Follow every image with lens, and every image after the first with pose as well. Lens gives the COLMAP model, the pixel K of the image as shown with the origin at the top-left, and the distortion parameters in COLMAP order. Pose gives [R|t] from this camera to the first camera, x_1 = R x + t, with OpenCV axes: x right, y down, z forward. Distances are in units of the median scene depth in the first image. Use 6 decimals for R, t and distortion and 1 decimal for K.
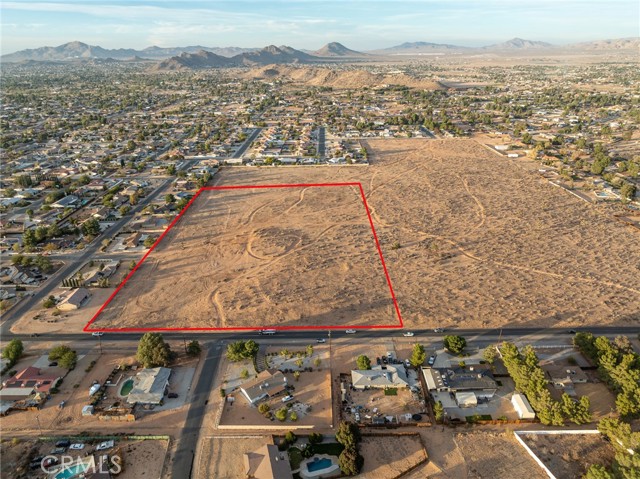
lens RADIAL K [[457.5, 0, 323.0], [0, 457.5, 219.8], [0, 0, 1]] dist [-0.035354, 0.022219]
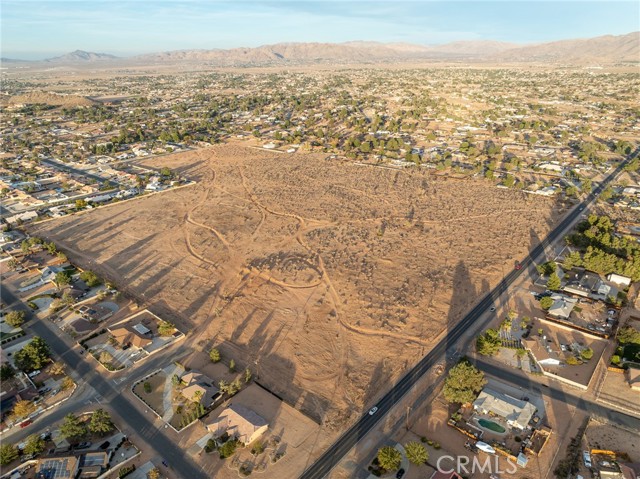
lens RADIAL K [[457.5, 0, 323.0], [0, 457.5, 219.8], [0, 0, 1]] dist [-0.035354, 0.022219]
pose [[0.653316, -0.254966, 0.712861, -0.665962], [0.271930, 0.957779, 0.093349, -0.107222], [-0.706563, 0.132862, 0.695065, 0.317814]]
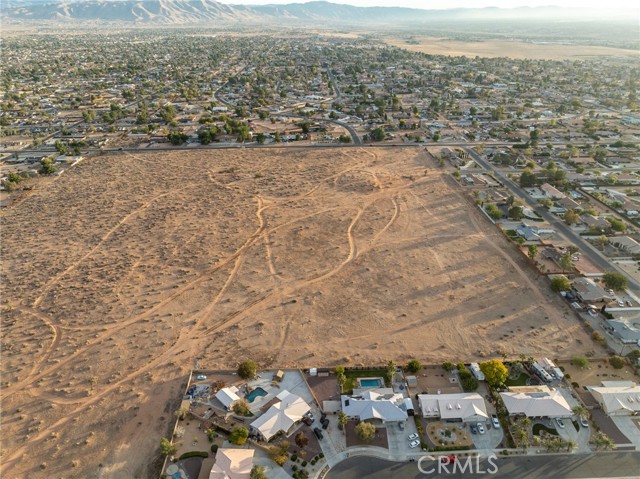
lens RADIAL K [[457.5, 0, 323.0], [0, 457.5, 219.8], [0, 0, 1]] dist [-0.035354, 0.022219]
pose [[-0.999313, 0.029033, -0.023025, 0.013296], [0.004511, 0.712089, 0.702074, -0.719694], [0.036779, 0.701488, -0.711731, 1.914419]]
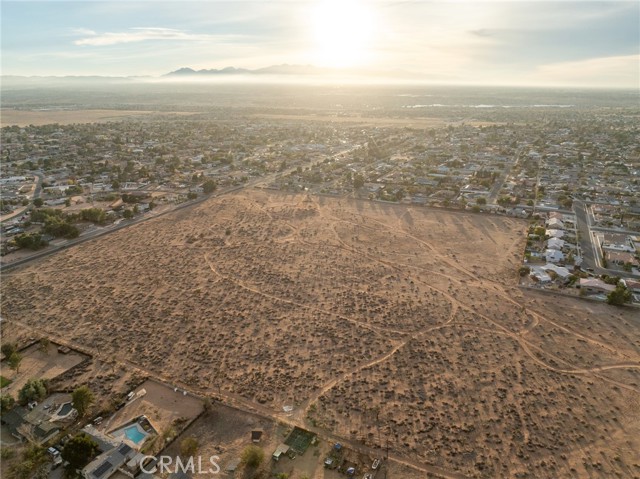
lens RADIAL K [[457.5, 0, 323.0], [0, 457.5, 219.8], [0, 0, 1]] dist [-0.035354, 0.022219]
pose [[-0.444110, 0.270918, -0.854032, 1.092777], [-0.306736, 0.849618, 0.429025, -0.586312], [0.841831, 0.452496, -0.294223, 1.522224]]
